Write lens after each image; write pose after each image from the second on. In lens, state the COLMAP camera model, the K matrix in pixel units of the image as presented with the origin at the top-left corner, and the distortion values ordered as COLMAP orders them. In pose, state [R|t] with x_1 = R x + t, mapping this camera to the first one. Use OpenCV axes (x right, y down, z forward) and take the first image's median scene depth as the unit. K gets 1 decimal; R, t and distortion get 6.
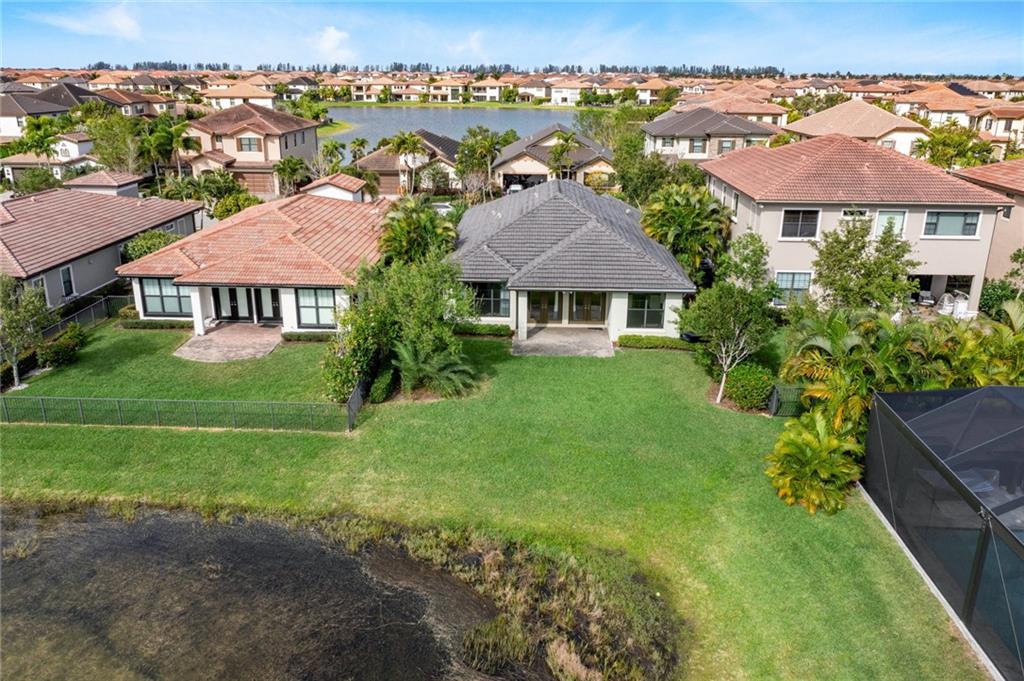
lens RADIAL K [[818.3, 0, 511.7], [0, 818.3, 340.8], [0, 0, 1]] dist [0.001831, -0.003290]
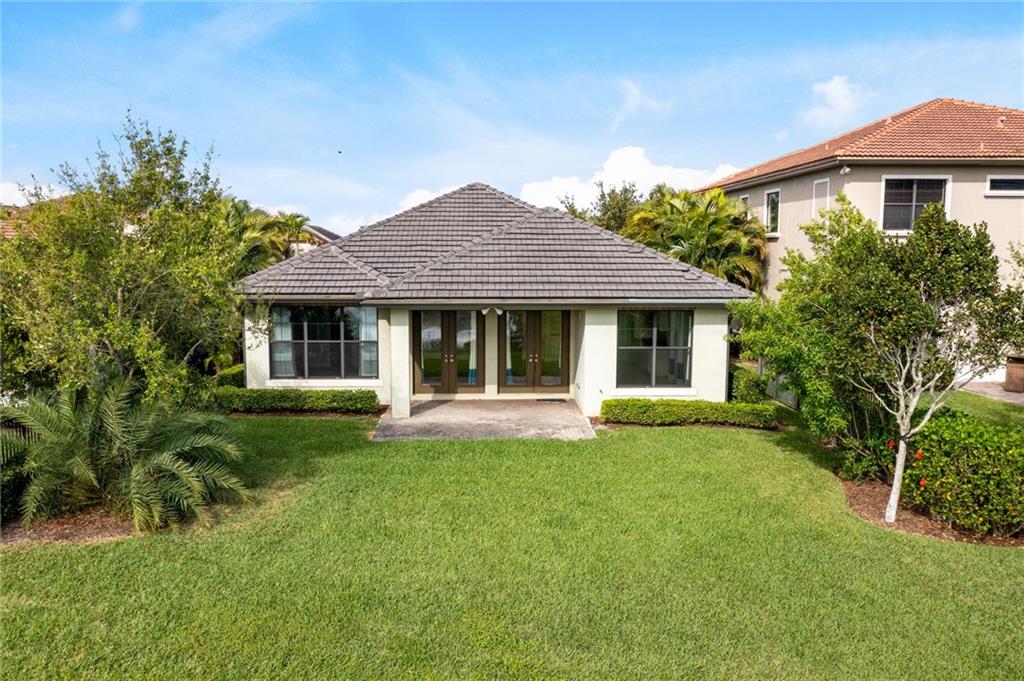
lens RADIAL K [[818.3, 0, 512.2], [0, 818.3, 341.4], [0, 0, 1]] dist [0.001831, -0.003290]
pose [[0.997217, -0.012256, 0.073536, 0.044121], [0.027626, 0.976919, -0.211814, 0.059052], [-0.069242, 0.213256, 0.974539, 0.533356]]
